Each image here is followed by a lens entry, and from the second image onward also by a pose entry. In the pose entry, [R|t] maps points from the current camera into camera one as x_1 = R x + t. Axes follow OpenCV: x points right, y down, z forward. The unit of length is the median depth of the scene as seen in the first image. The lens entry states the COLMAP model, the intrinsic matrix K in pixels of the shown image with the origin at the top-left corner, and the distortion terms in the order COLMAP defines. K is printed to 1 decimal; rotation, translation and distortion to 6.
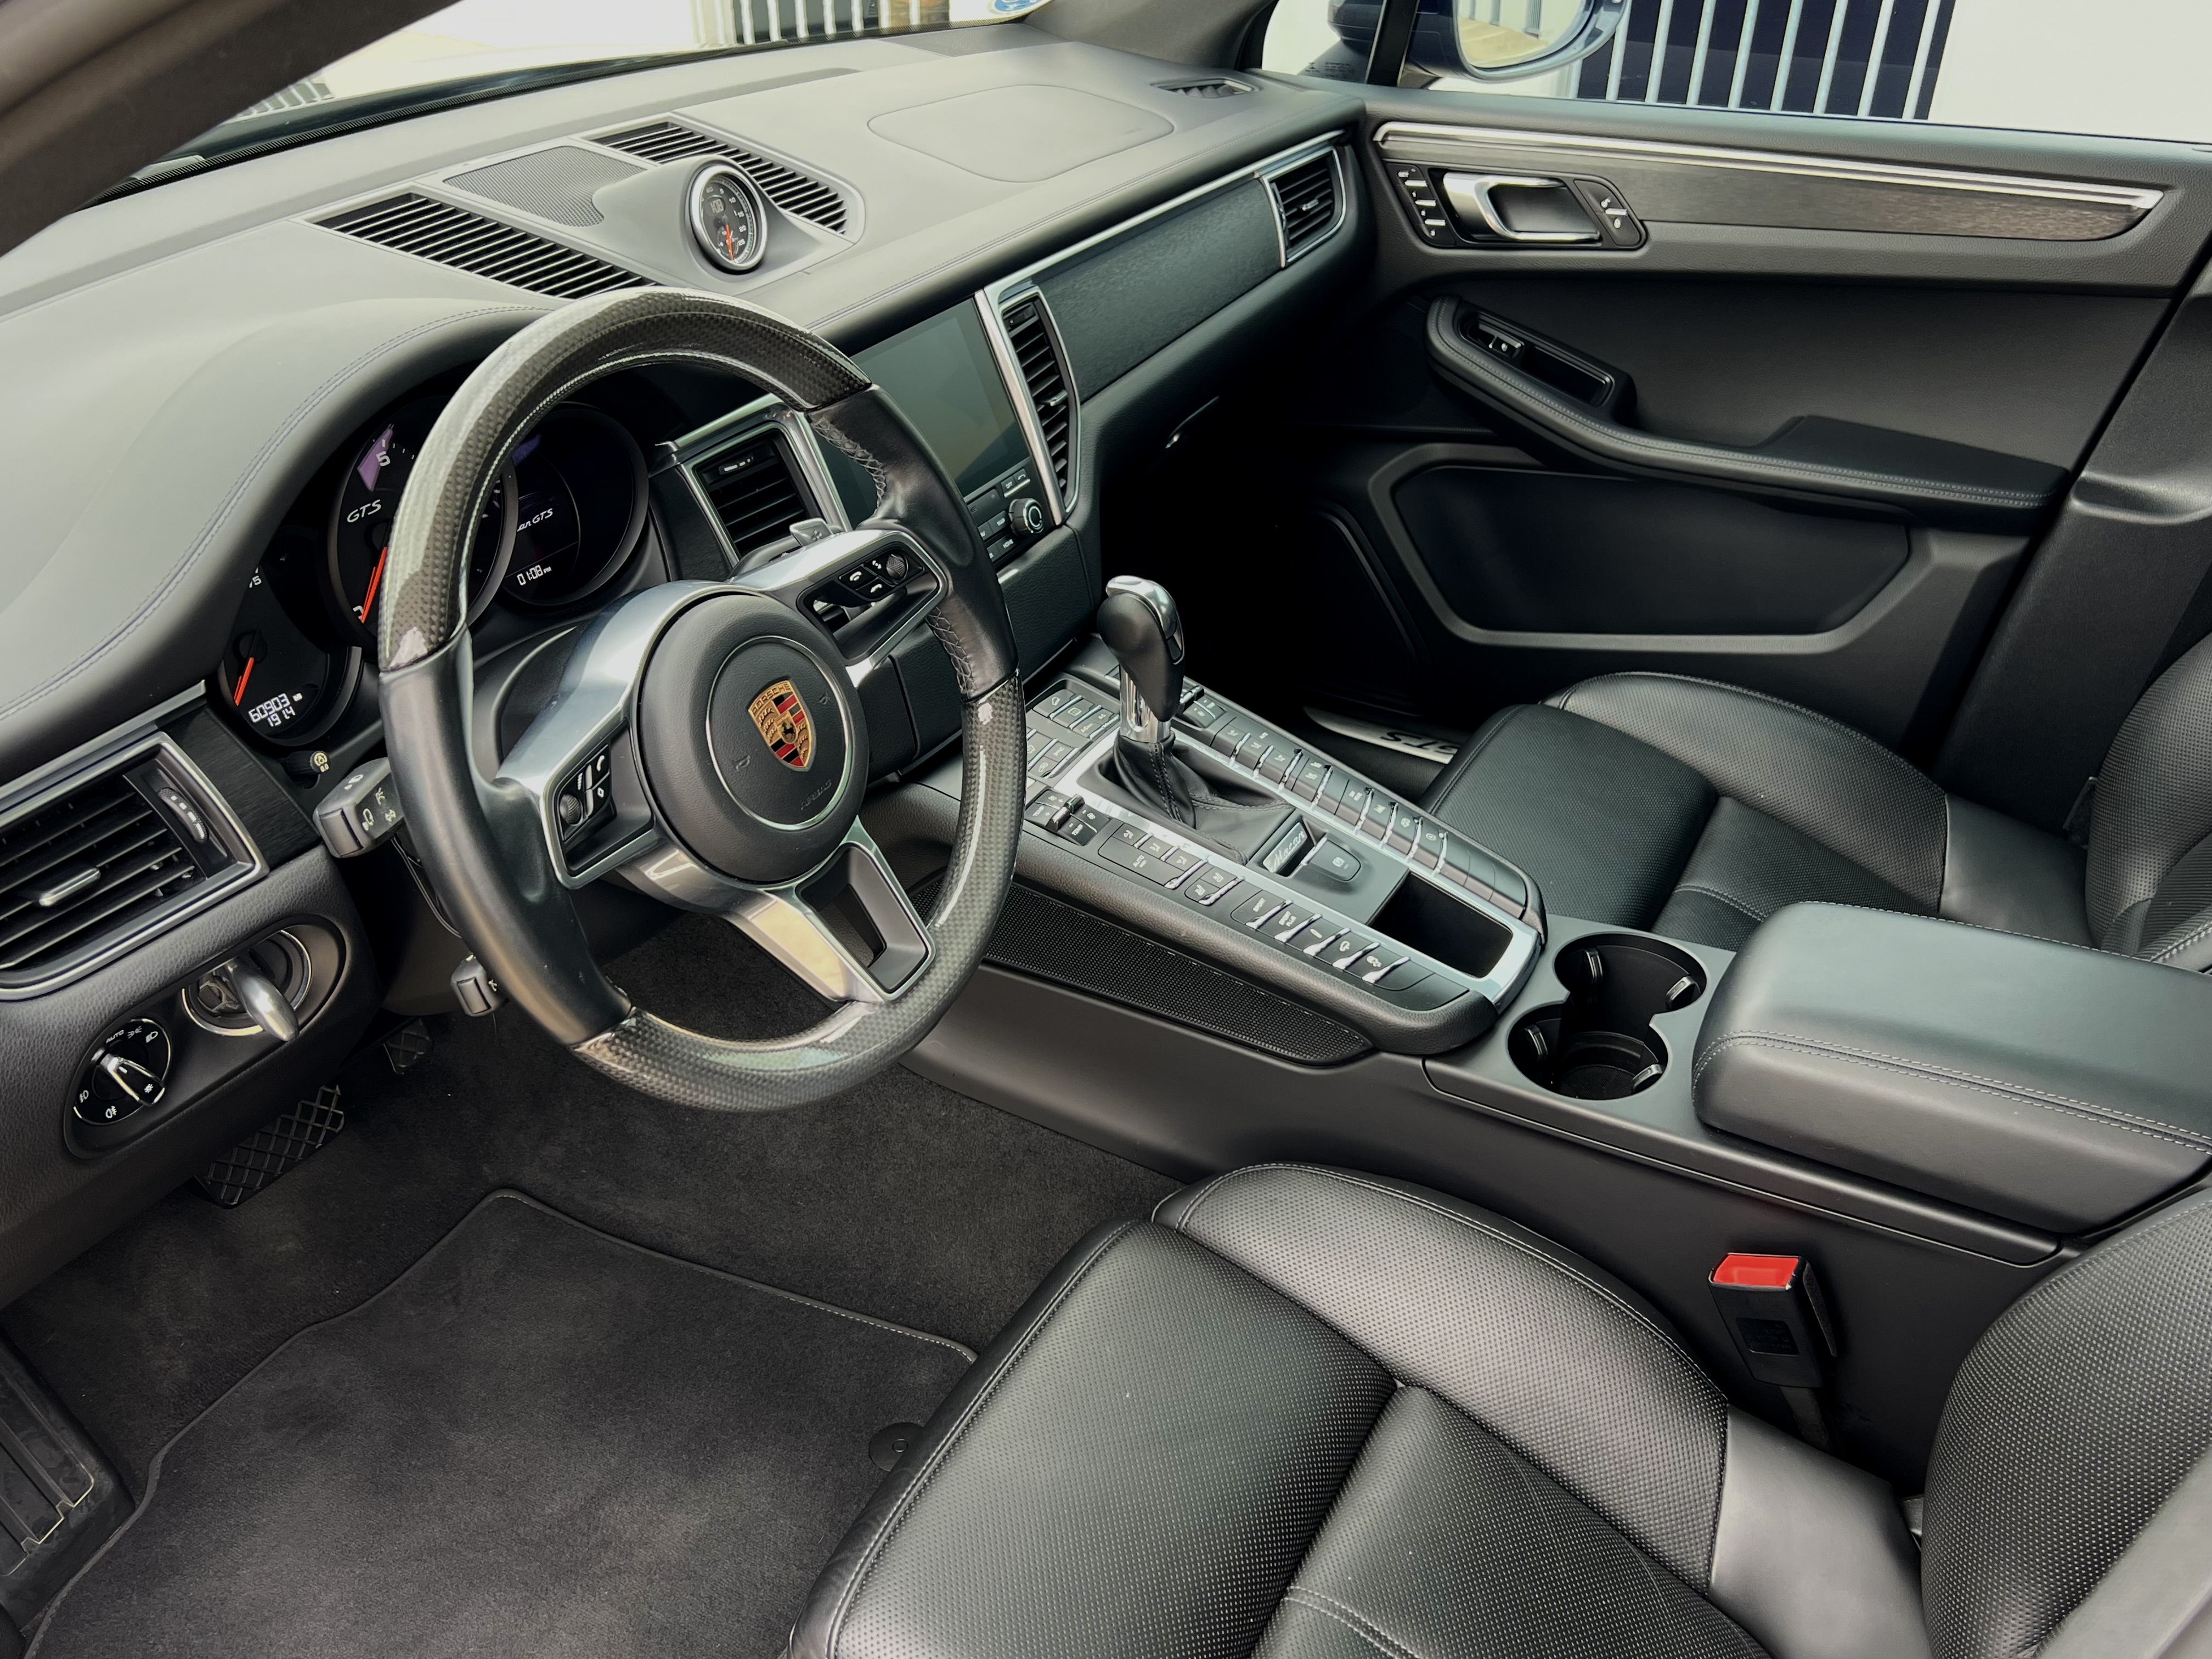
lens RADIAL K [[1827.6, 0, 1106.0], [0, 1827.6, 829.5], [0, 0, 1]] dist [0.028909, -0.016153]
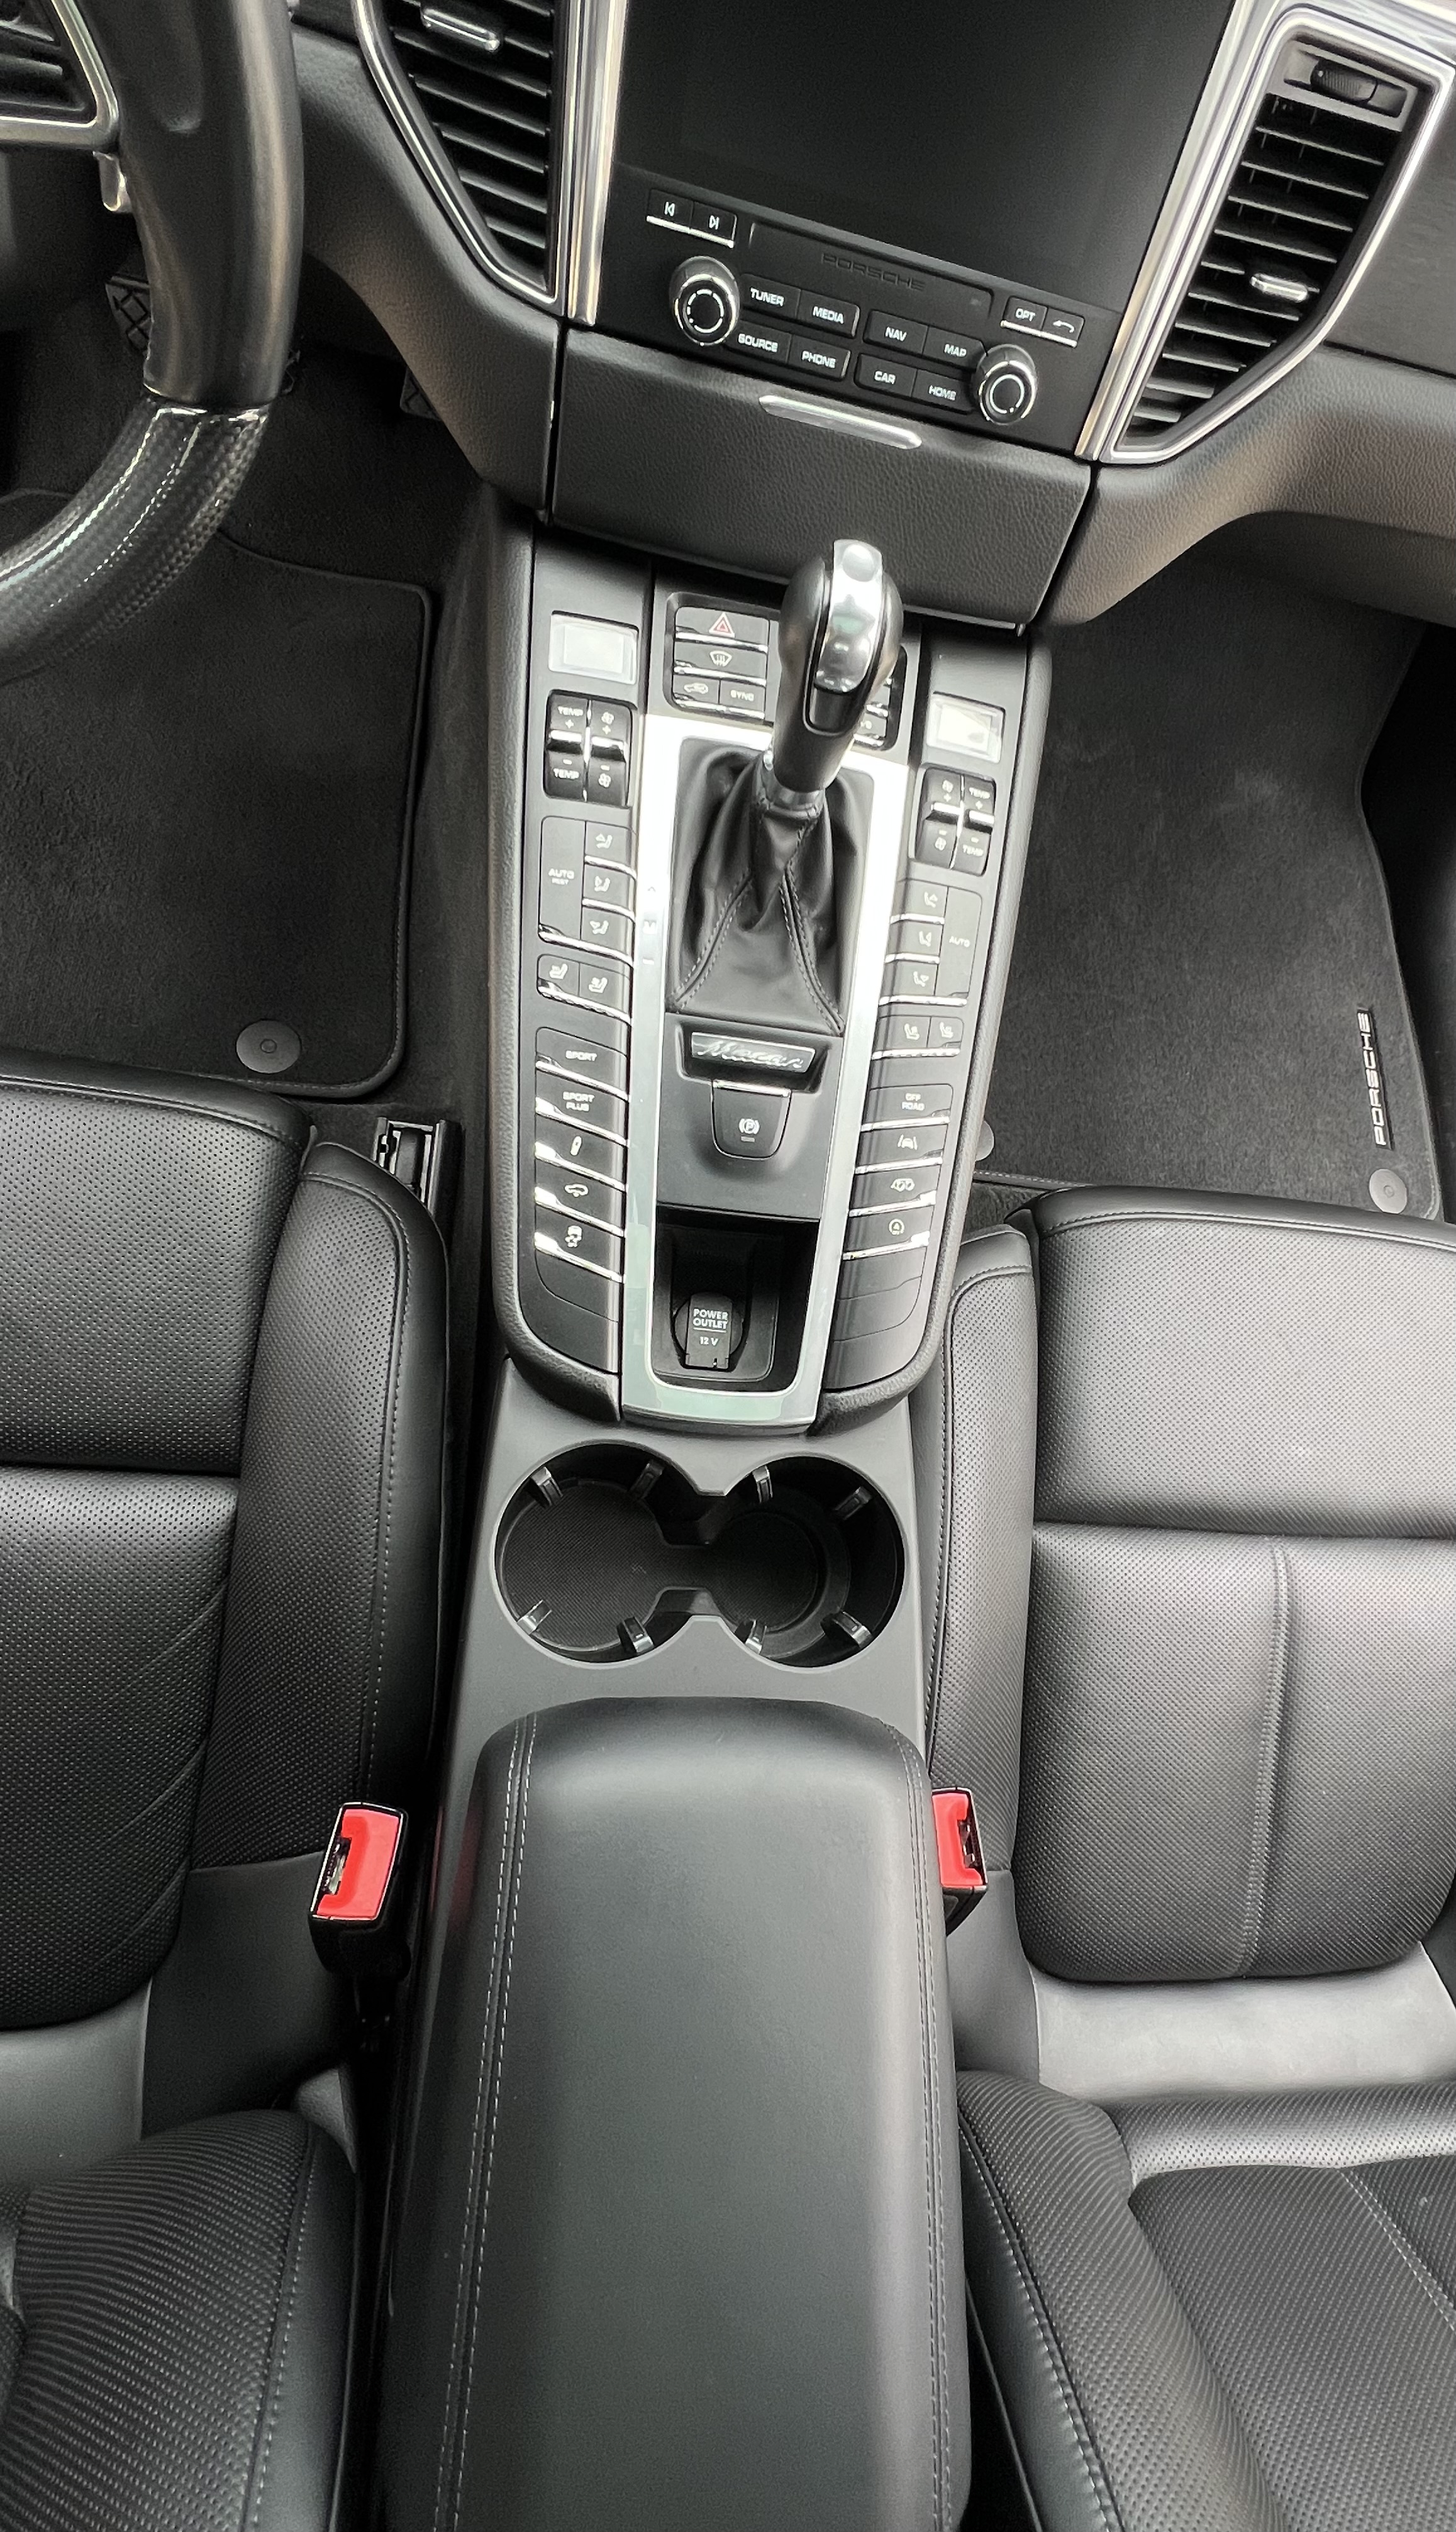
lens RADIAL K [[1299.4, 0, 840.2], [0, 1299.4, 1260.1], [0, 0, 1]] dist [-0.005640, -0.001318]
pose [[0.454705, 0.878917, -0.144042, 0.258851], [-0.680696, 0.447241, 0.580196, -0.268563], [0.574366, -0.165769, 0.801638, 0.621350]]
